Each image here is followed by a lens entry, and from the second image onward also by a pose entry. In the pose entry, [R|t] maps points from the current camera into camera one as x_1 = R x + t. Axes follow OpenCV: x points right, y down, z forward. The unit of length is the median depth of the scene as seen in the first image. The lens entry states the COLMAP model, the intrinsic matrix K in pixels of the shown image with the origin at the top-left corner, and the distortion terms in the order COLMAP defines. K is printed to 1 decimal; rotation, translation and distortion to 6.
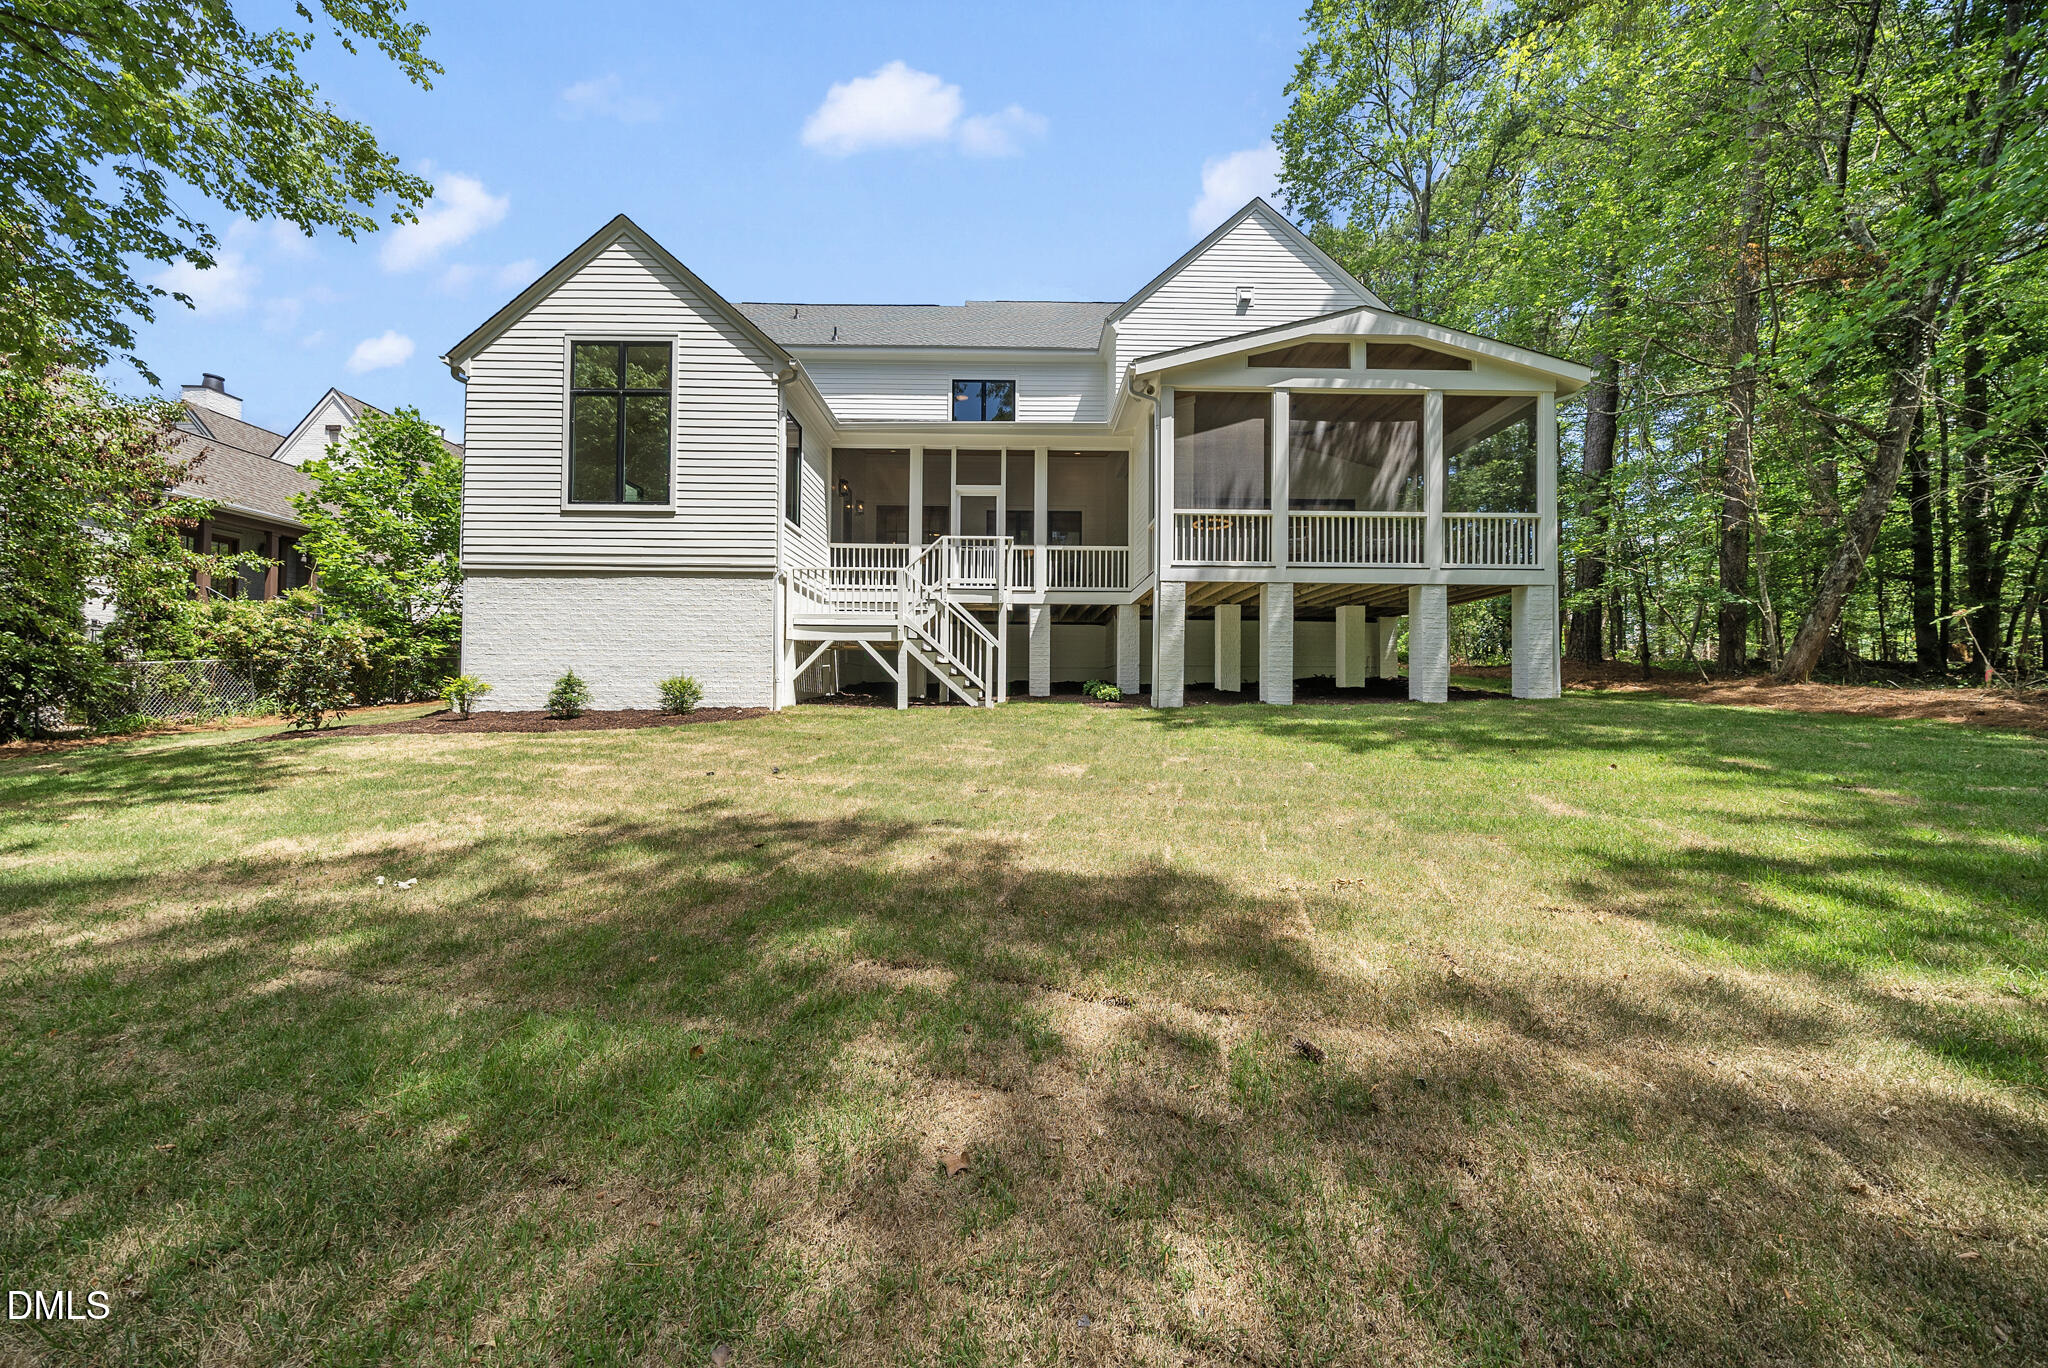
lens RADIAL K [[712.2, 0, 1018.1], [0, 712.2, 691.2], [0, 0, 1]] dist [-0.008240, 0.000033]
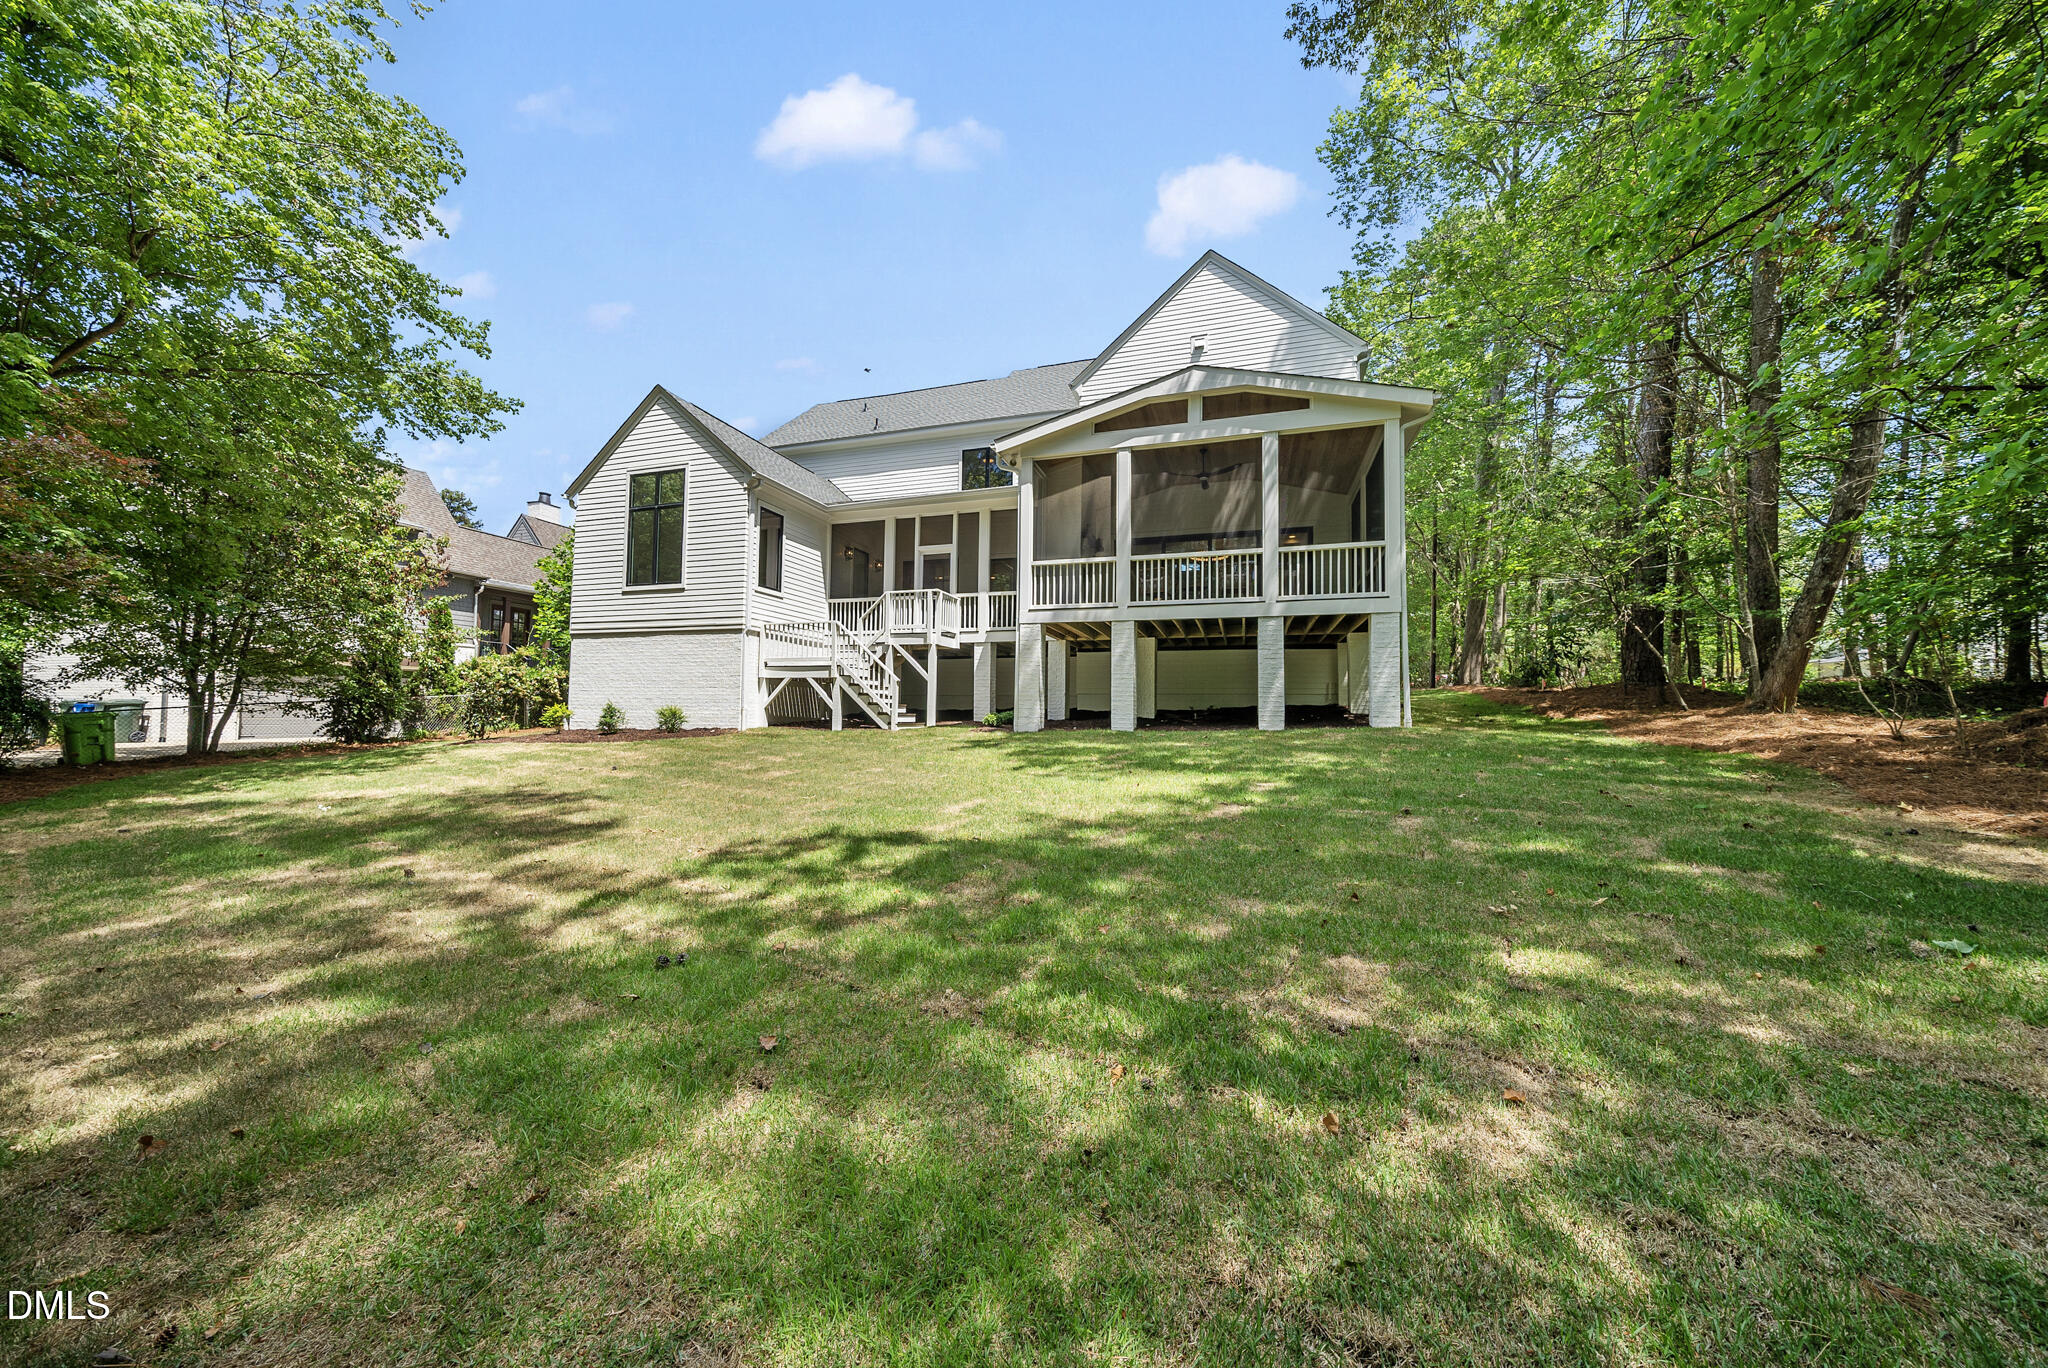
lens RADIAL K [[712.2, 0, 1018.1], [0, 712.2, 691.2], [0, 0, 1]] dist [-0.008240, 0.000033]
pose [[0.945817, -0.007003, -0.324626, 0.571686], [-0.003234, 0.999515, -0.030984, -0.007188], [0.324686, 0.030355, 0.945335, -0.103933]]
